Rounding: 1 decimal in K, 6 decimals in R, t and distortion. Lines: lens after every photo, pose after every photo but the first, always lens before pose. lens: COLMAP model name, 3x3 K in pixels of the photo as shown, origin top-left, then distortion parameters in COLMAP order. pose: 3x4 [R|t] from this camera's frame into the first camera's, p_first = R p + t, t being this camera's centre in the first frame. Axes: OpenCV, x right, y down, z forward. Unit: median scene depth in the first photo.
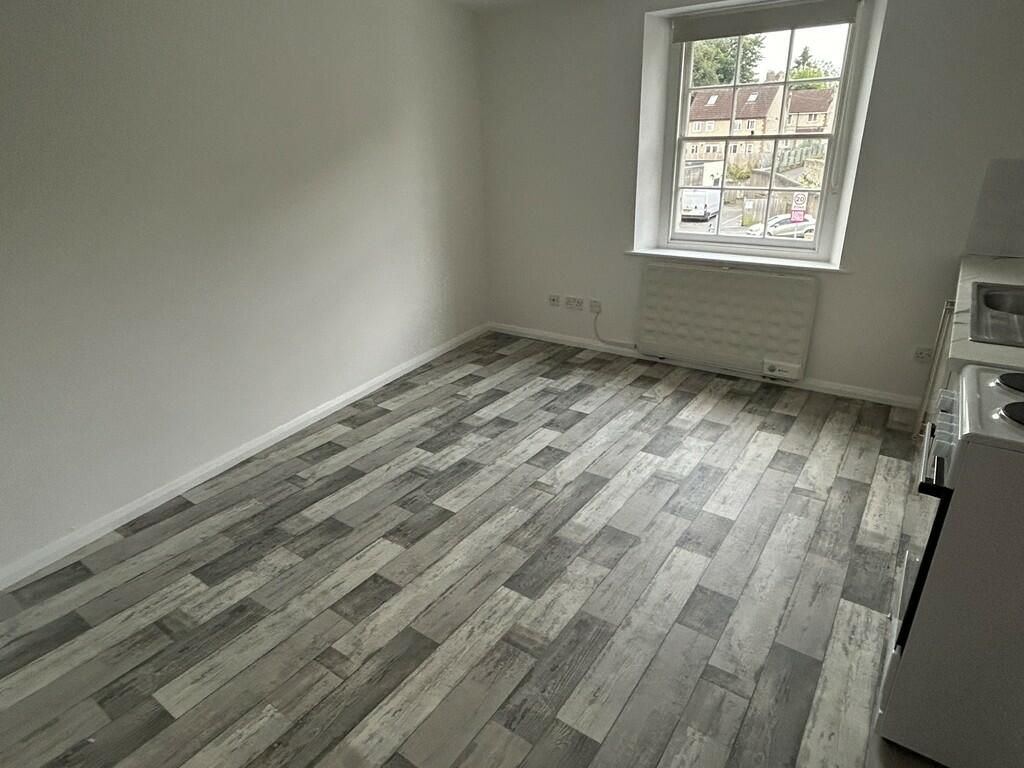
lens RADIAL K [[596.8, 0, 511.8], [0, 596.8, 383.7], [0, 0, 1]] dist [-0.007355, -0.004399]
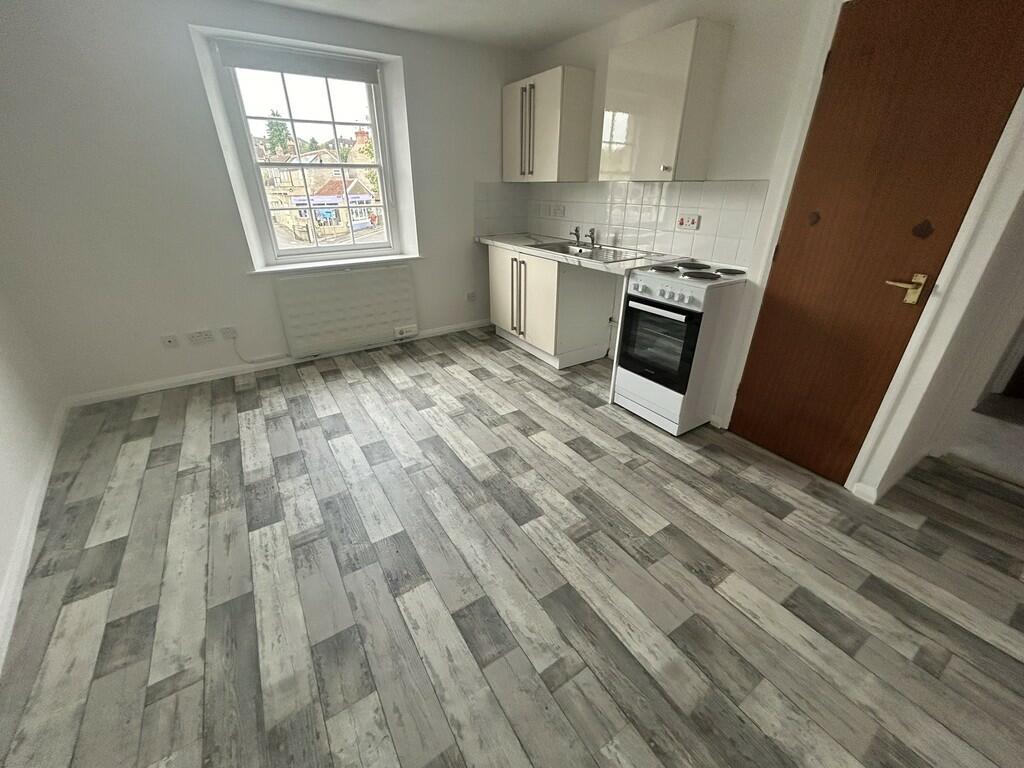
lens RADIAL K [[411.1, 0, 510.7], [0, 411.1, 382.4], [0, 0, 1]] dist [-0.000103, 0.000717]
pose [[0.372420, -0.387621, 0.843240, -0.375514], [0.337678, 0.902918, 0.265918, -0.096686], [-0.864452, 0.185711, 0.467156, 0.342833]]
